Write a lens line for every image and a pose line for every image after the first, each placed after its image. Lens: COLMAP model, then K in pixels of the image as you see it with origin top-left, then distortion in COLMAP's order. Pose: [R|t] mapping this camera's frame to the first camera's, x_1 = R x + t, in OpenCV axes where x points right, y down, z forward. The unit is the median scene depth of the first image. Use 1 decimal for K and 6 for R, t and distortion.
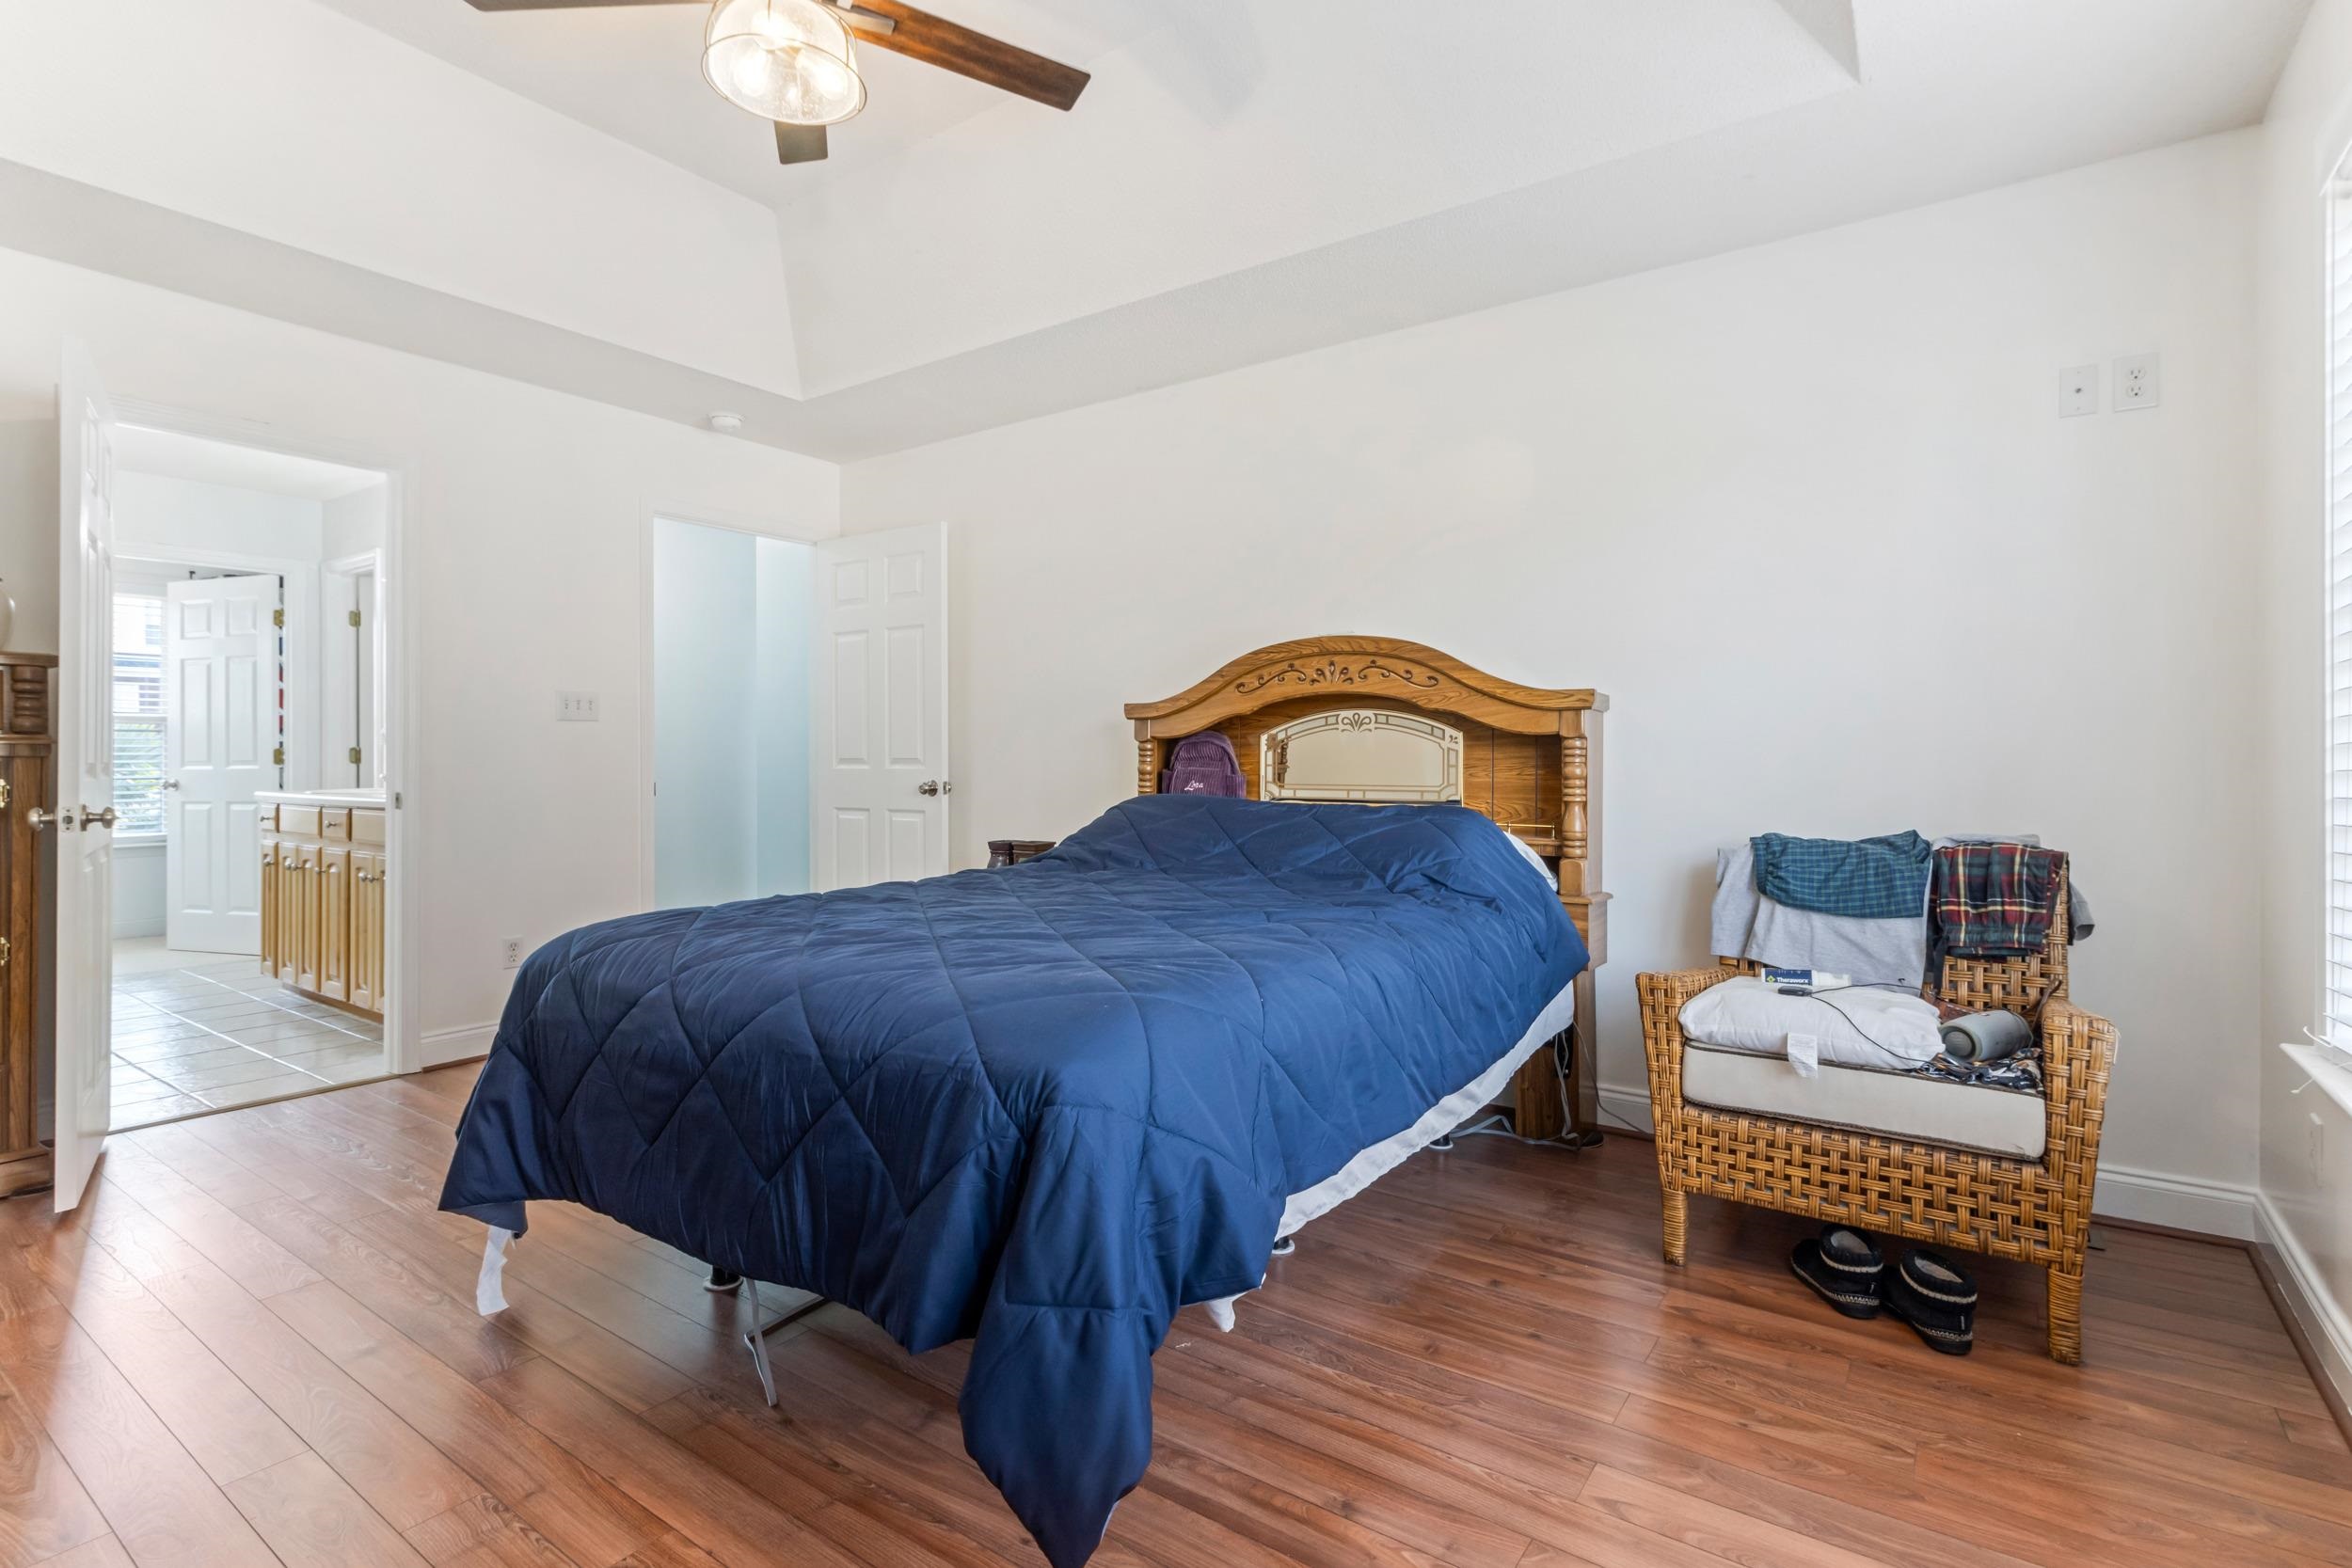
lens RADIAL K [[1133.7, 0, 1181.2], [0, 1133.7, 772.5], [0, 0, 1]] dist [0.000022, -0.000679]
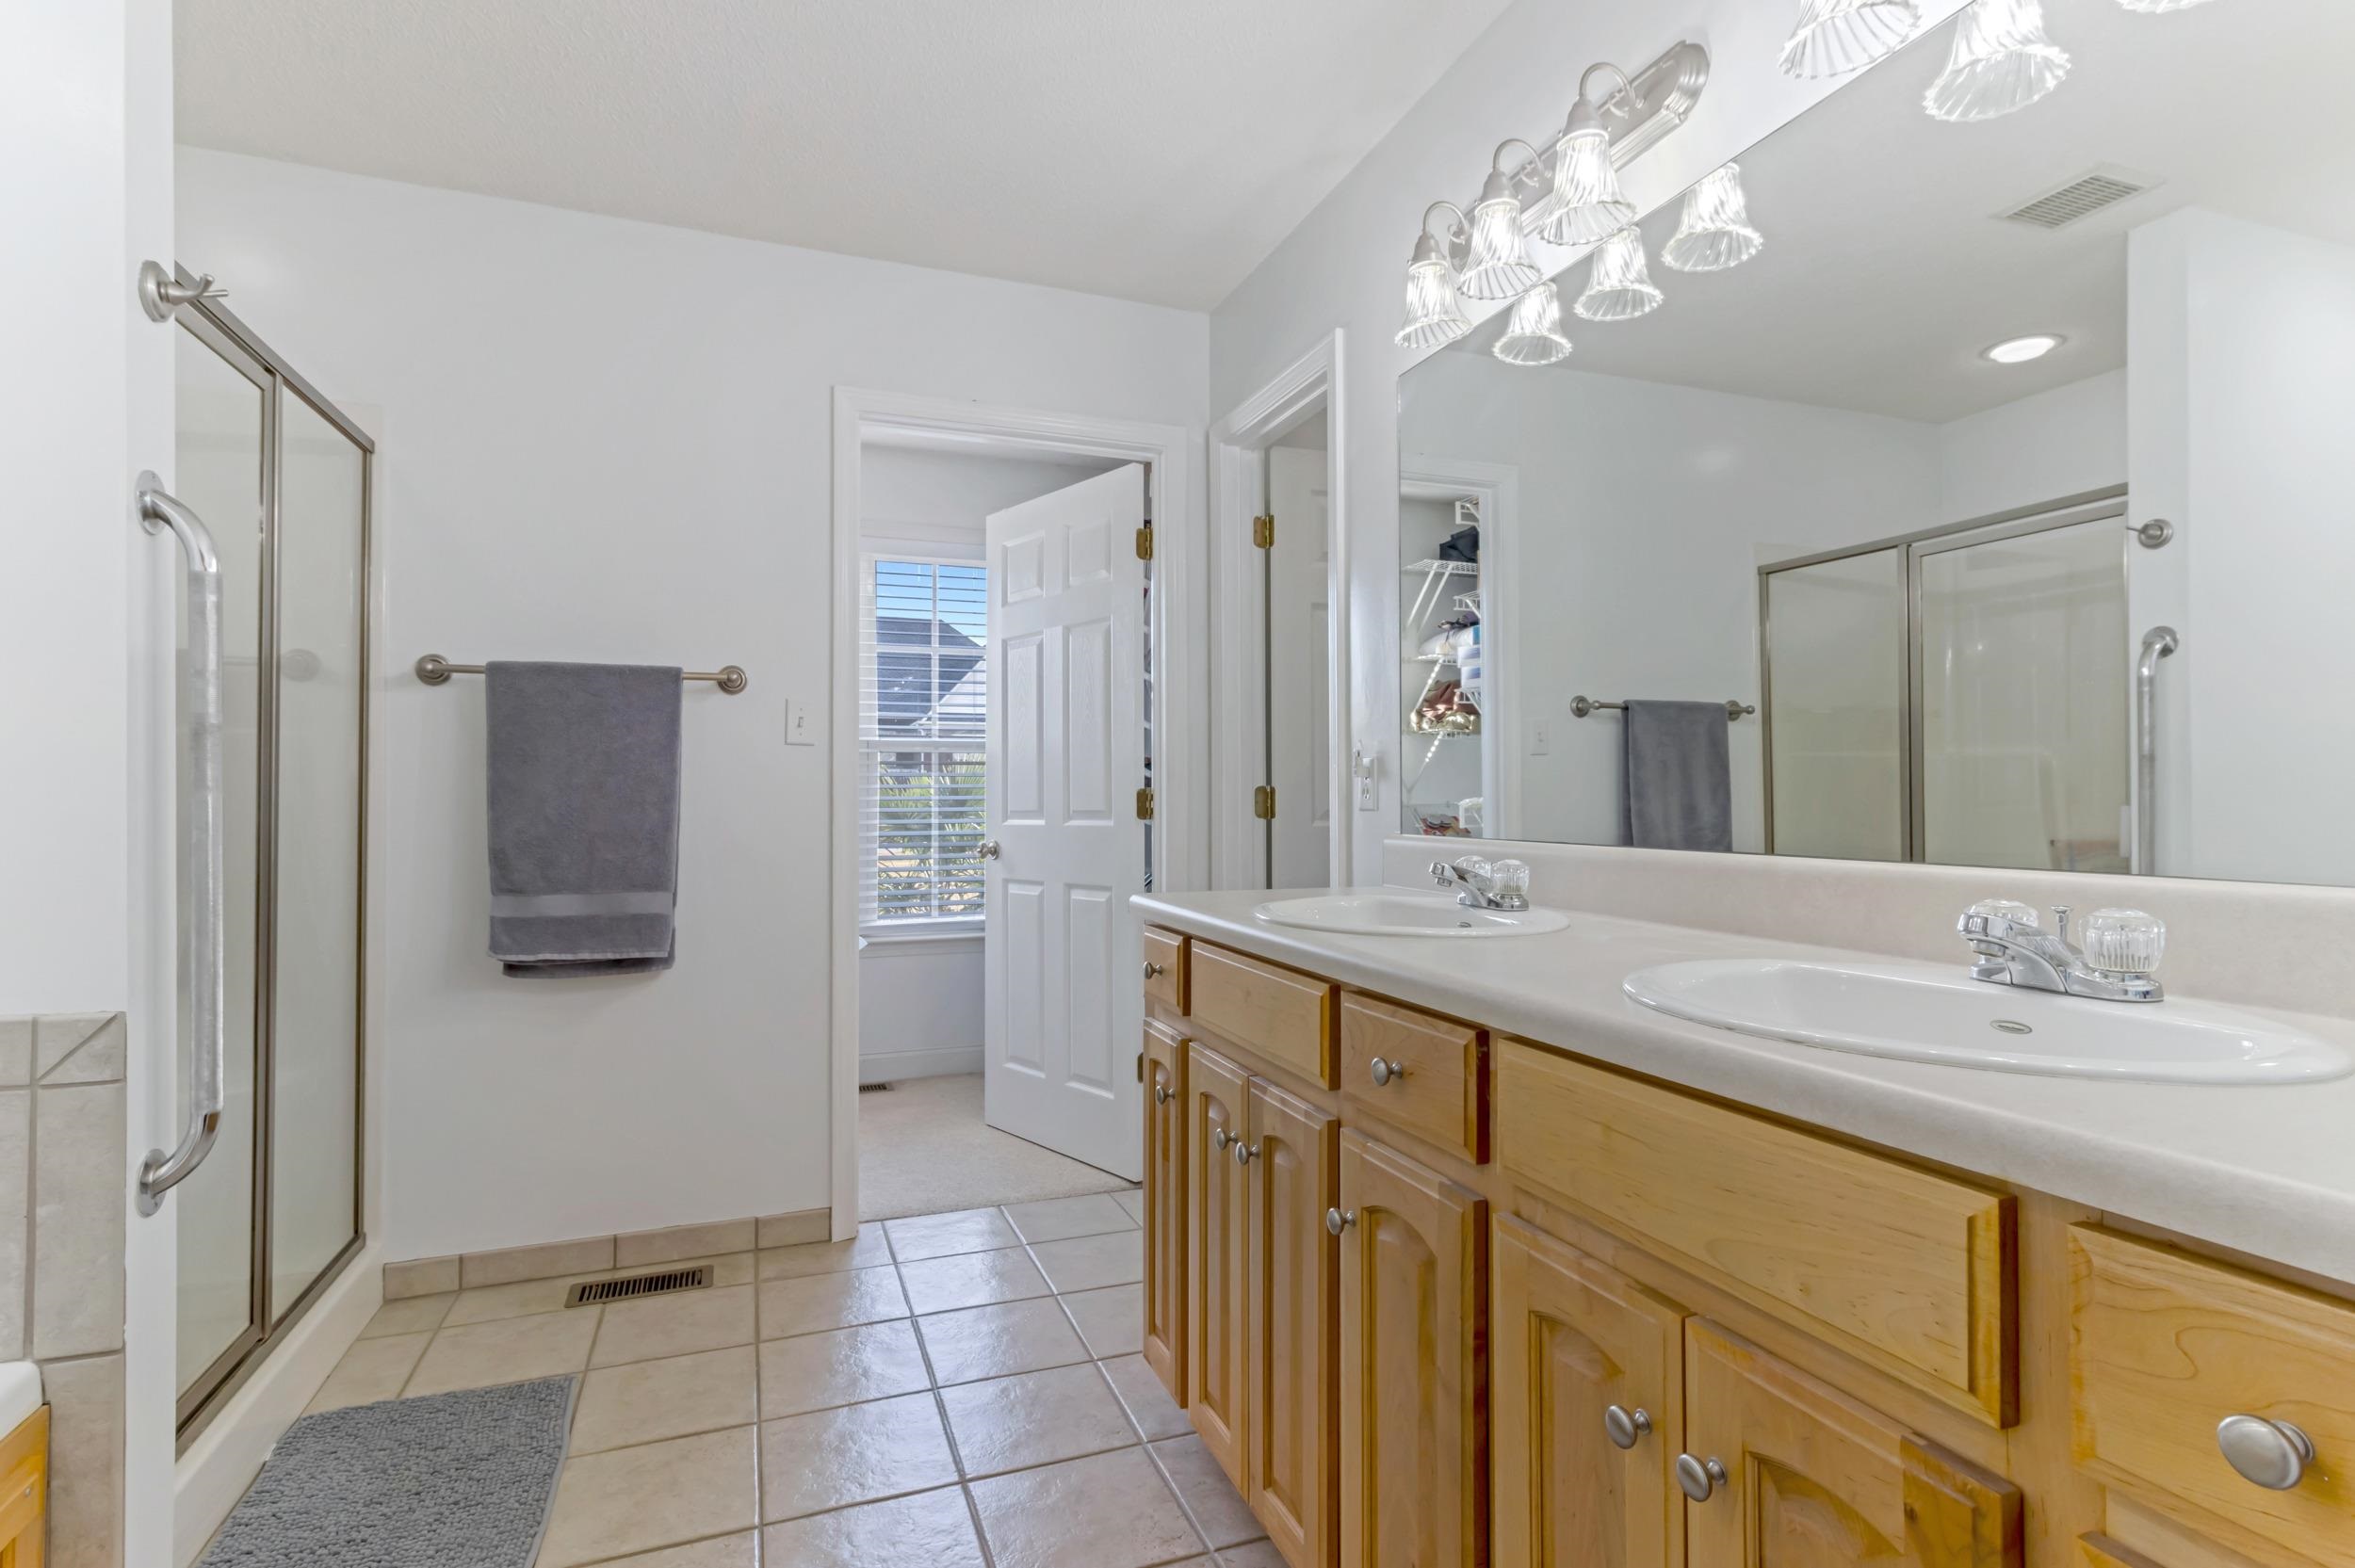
lens RADIAL K [[1135.1, 0, 1173.2], [0, 1135.1, 784.7], [0, 0, 1]] dist [0.000022, -0.000679]
pose [[0.834975, -0.002672, -0.550282, -0.496737], [-0.004067, 0.999931, -0.011028, -0.017088], [0.550274, 0.011446, 0.834906, 0.570528]]
